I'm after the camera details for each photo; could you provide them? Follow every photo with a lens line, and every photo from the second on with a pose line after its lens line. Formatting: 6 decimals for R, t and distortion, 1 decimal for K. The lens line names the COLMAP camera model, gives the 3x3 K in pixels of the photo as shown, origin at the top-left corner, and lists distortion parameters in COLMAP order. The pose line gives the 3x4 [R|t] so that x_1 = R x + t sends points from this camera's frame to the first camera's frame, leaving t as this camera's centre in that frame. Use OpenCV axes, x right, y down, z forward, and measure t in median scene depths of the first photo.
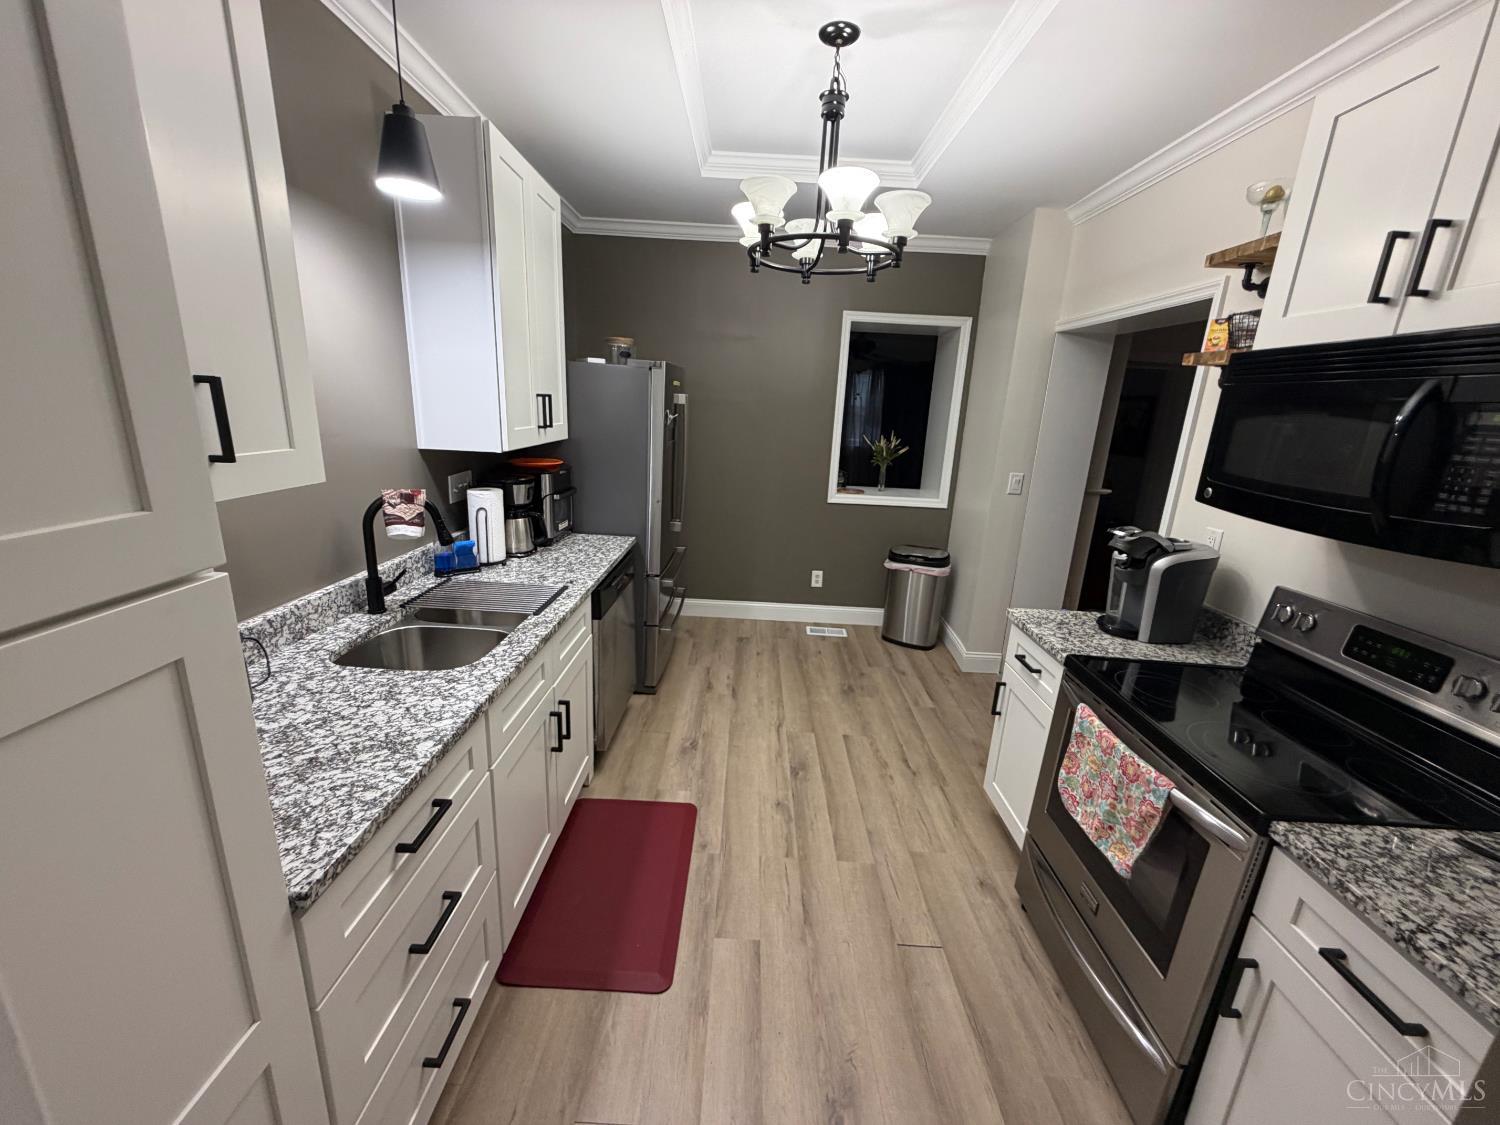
lens RADIAL K [[597.4, 0, 747.2], [0, 597.4, 562.2], [0, 0, 1]] dist [0.000215, -0.000109]
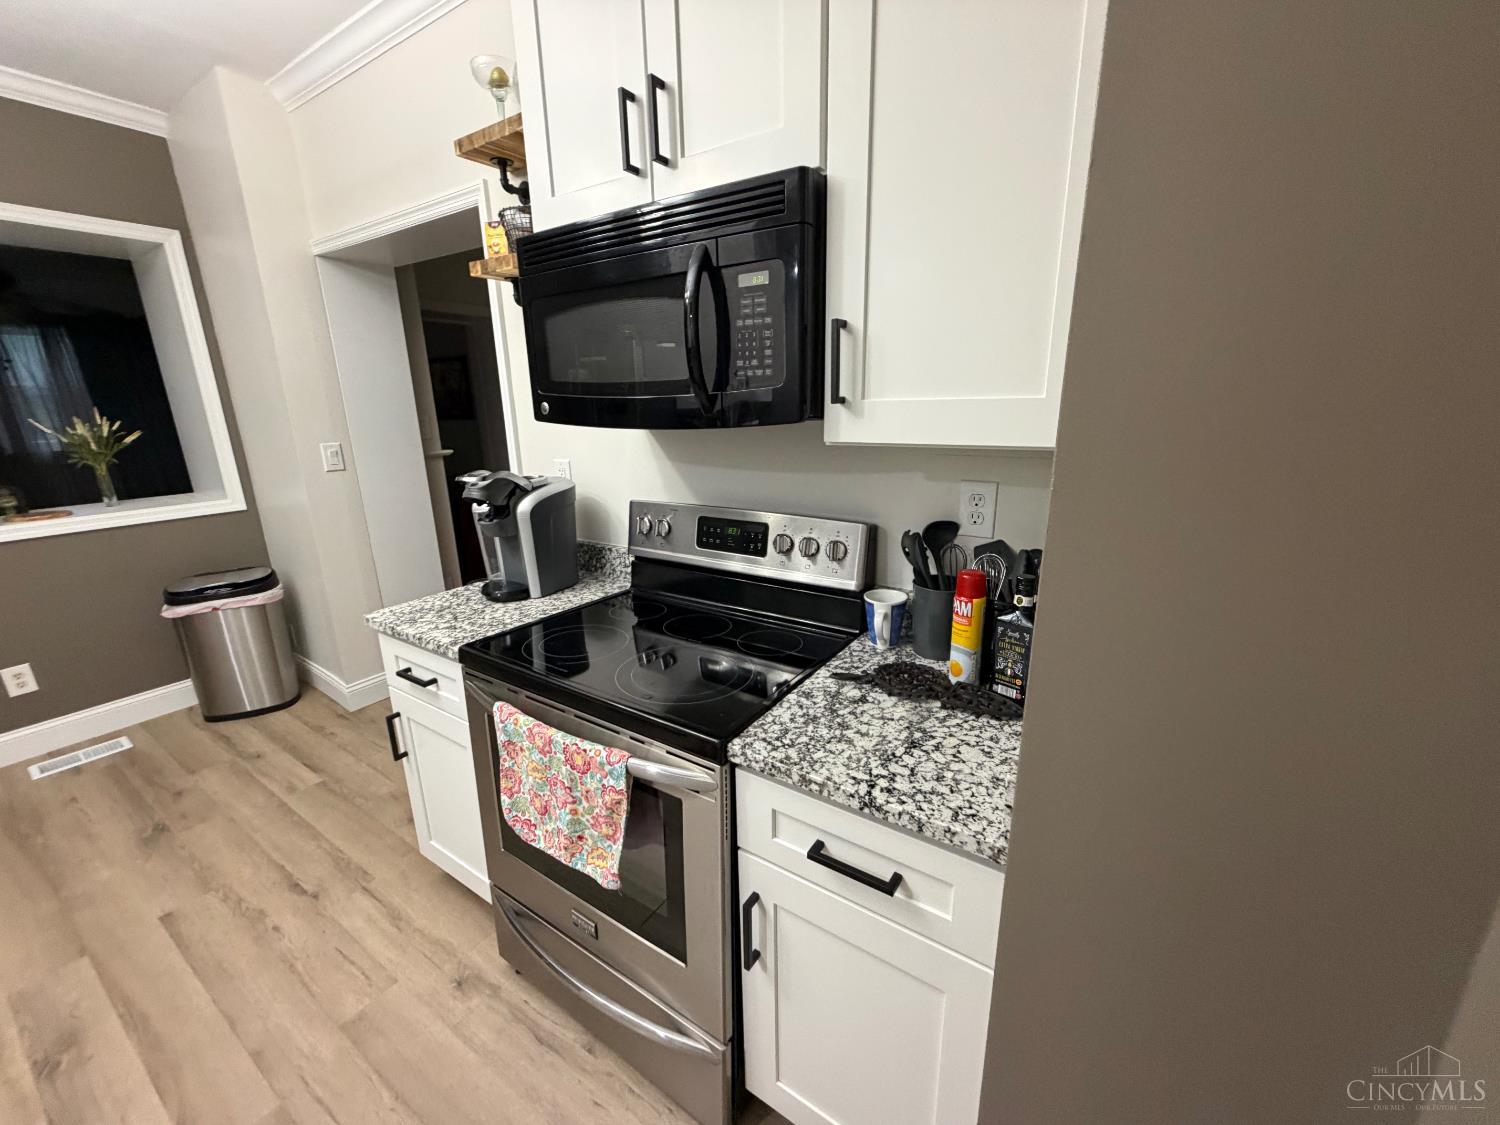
lens RADIAL K [[597.4, 0, 747.2], [0, 597.4, 562.2], [0, 0, 1]] dist [0.000215, -0.000109]
pose [[0.540104, -0.278368, 0.794229, 0.168106], [0.261269, 0.952547, 0.156185, 0.031390], [-0.800017, 0.123151, 0.587203, 0.262969]]
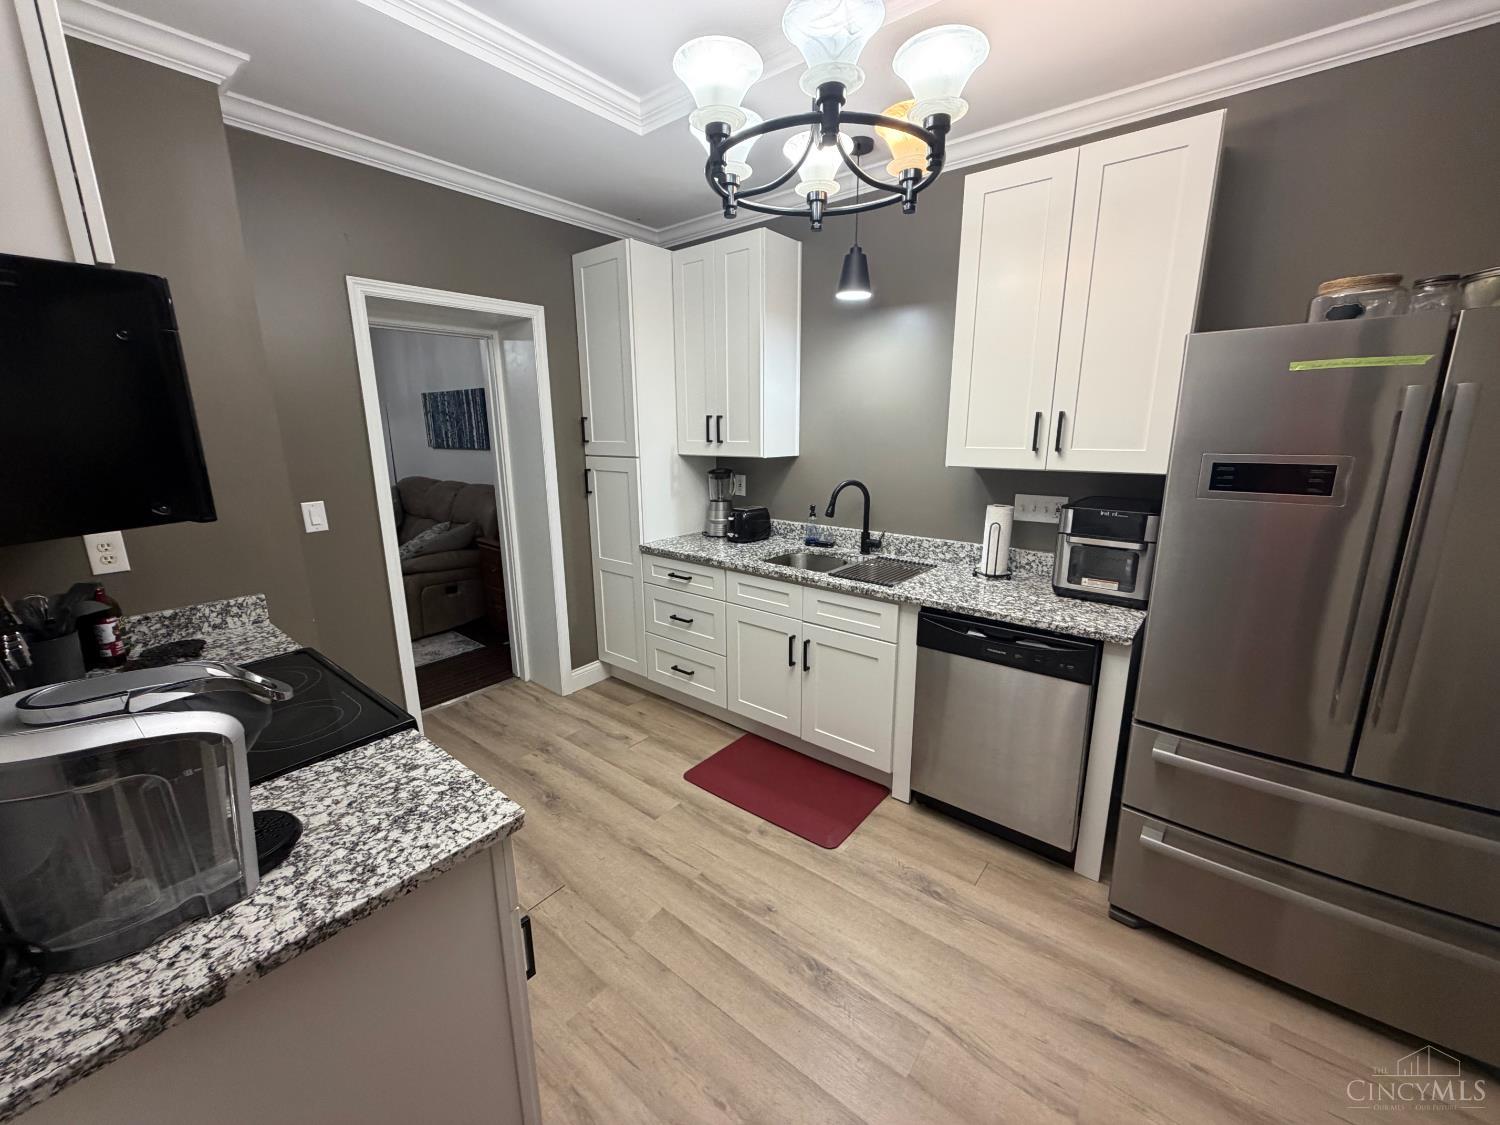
lens RADIAL K [[597.4, 0, 747.2], [0, 597.4, 562.2], [0, 0, 1]] dist [0.000215, -0.000109]
pose [[-0.624030, 0.129555, -0.770586, 0.819668], [-0.225332, 0.914431, 0.336216, -0.362649], [0.748206, 0.383446, -0.541439, 1.624918]]
